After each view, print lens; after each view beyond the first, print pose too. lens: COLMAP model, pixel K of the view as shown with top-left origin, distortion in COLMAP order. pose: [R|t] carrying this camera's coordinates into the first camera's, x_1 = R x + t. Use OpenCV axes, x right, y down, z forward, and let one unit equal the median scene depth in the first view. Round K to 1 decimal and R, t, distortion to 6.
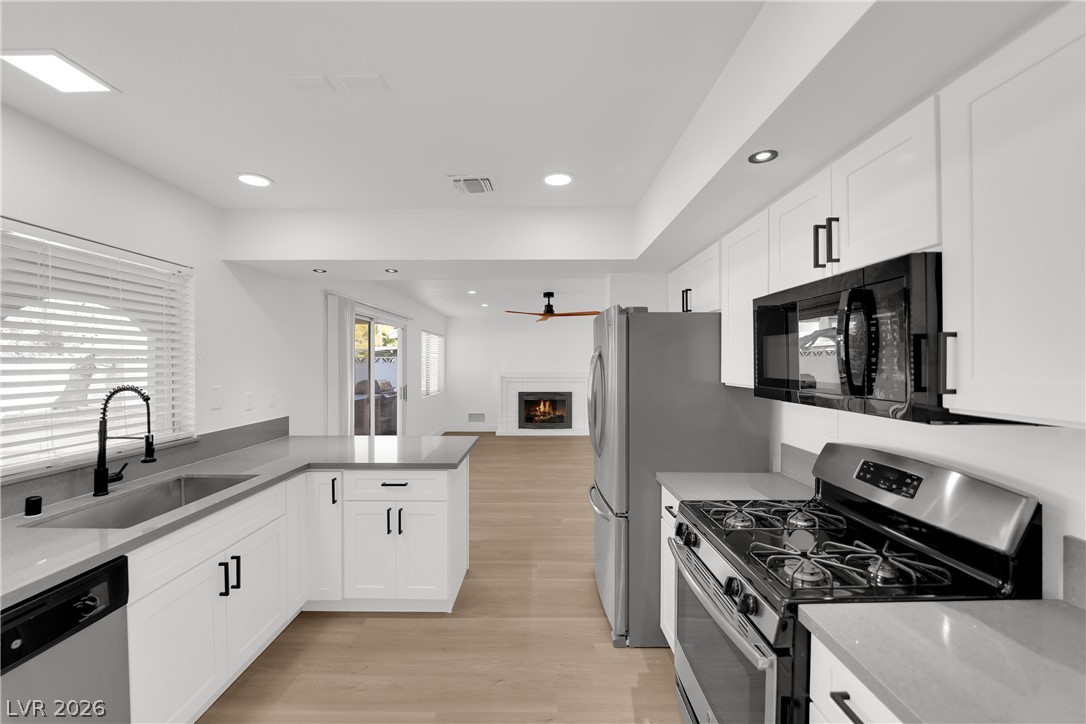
lens RADIAL K [[442.2, 0, 538.2], [0, 442.2, 363.5], [0, 0, 1]] dist [-0.011267, -0.001175]
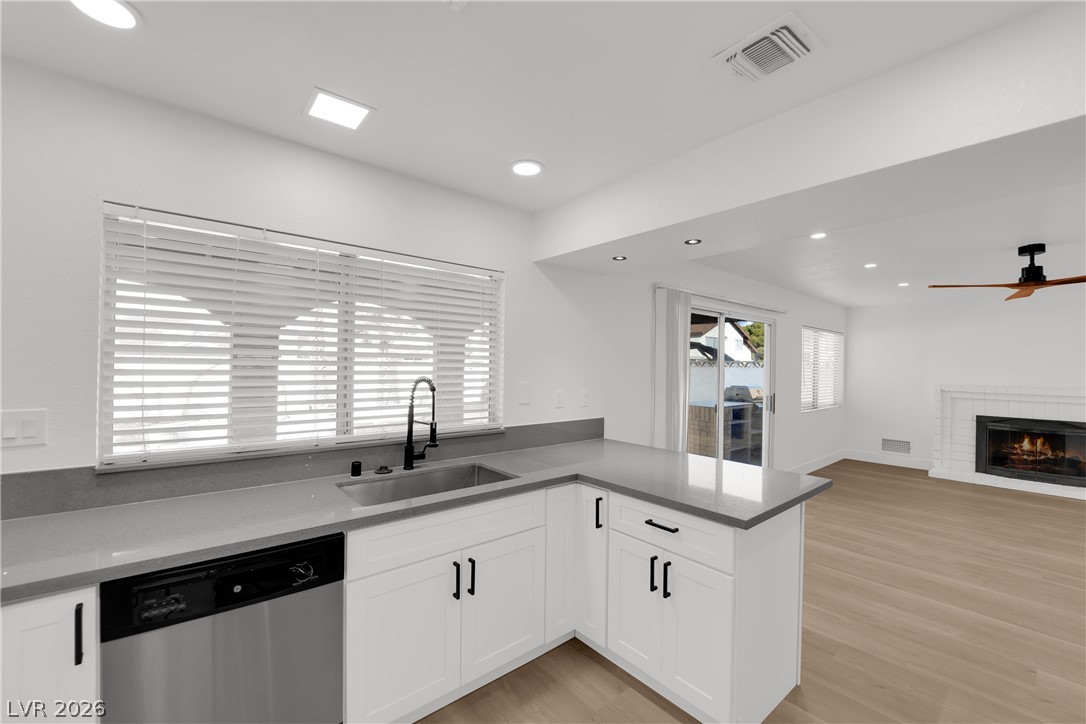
lens RADIAL K [[442.2, 0, 538.2], [0, 442.2, 363.5], [0, 0, 1]] dist [-0.011267, -0.001175]
pose [[0.645249, 0.007007, -0.763941, 0.099077], [-0.017052, 0.999841, -0.005232, 0.012135], [0.763782, 0.016402, 0.645265, 0.367062]]
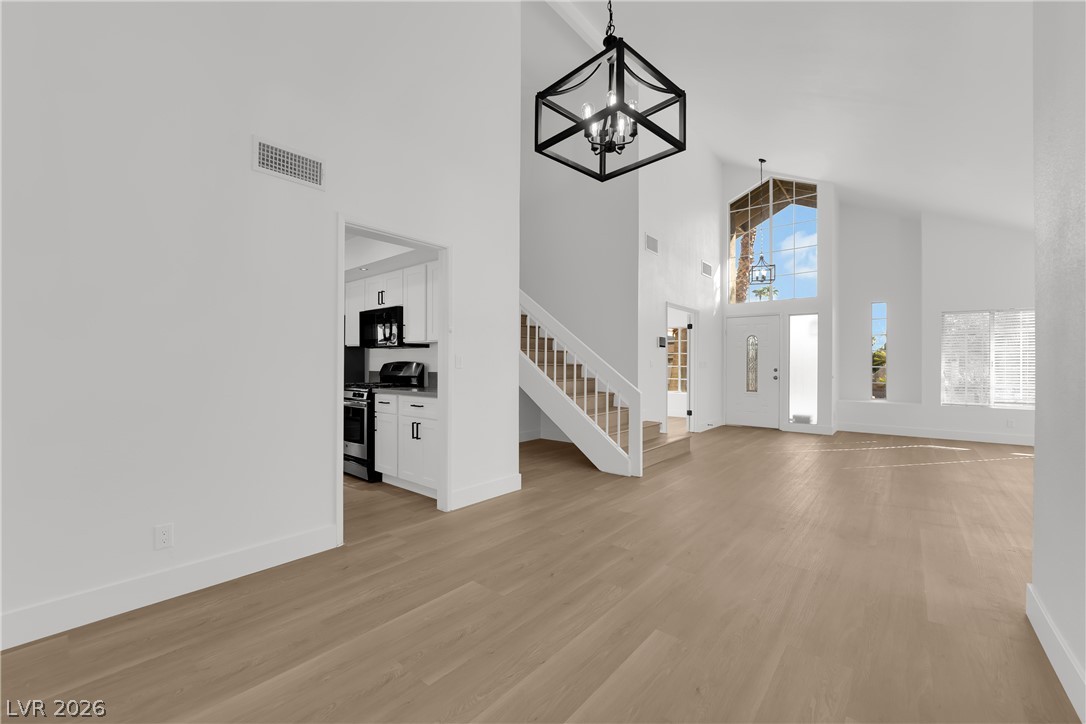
lens RADIAL K [[489.6, 0, 543.0], [0, 489.6, 362.0], [0, 0, 1]] dist [-0.000926, -0.000434]
pose [[0.670413, 0.003809, 0.741978, -0.641819], [0.003239, 0.999962, -0.008060, 0.124985], [-0.741981, 0.007807, 0.670376, -1.203980]]
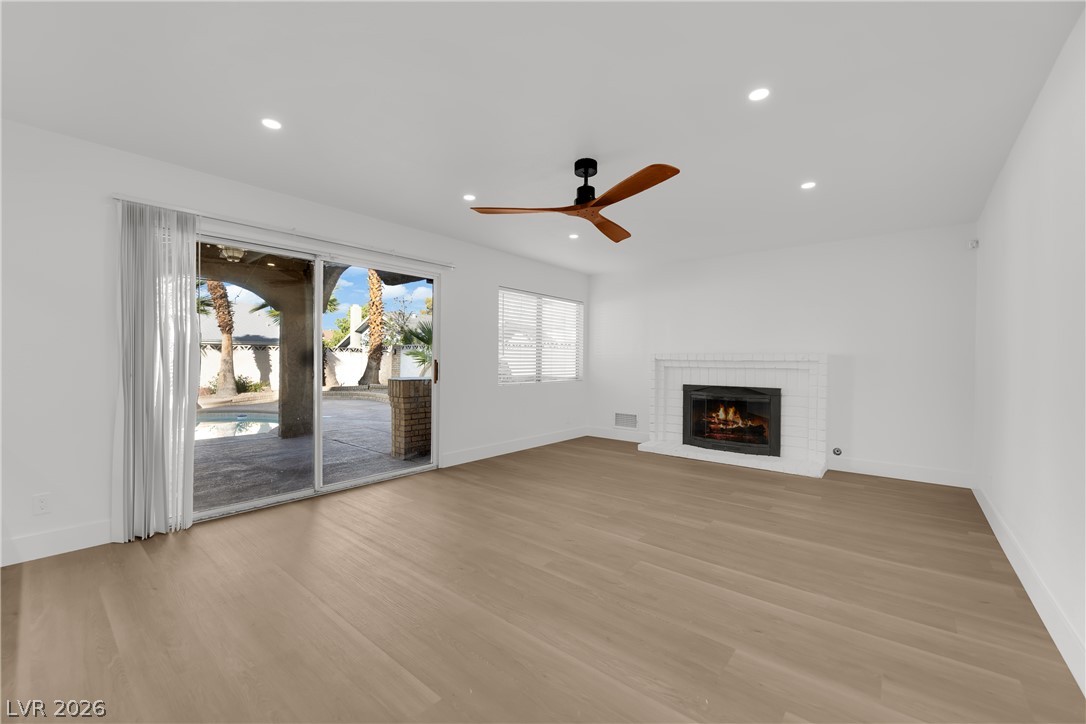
lens RADIAL K [[439.7, 0, 536.0], [0, 439.7, 367.9], [0, 0, 1]] dist [-0.016771, -0.000289]
pose [[0.763774, 0.017426, -0.645249, 0.670214], [-0.010867, 0.999841, 0.014139, 0.123419], [0.645392, -0.003788, 0.763842, 1.425559]]
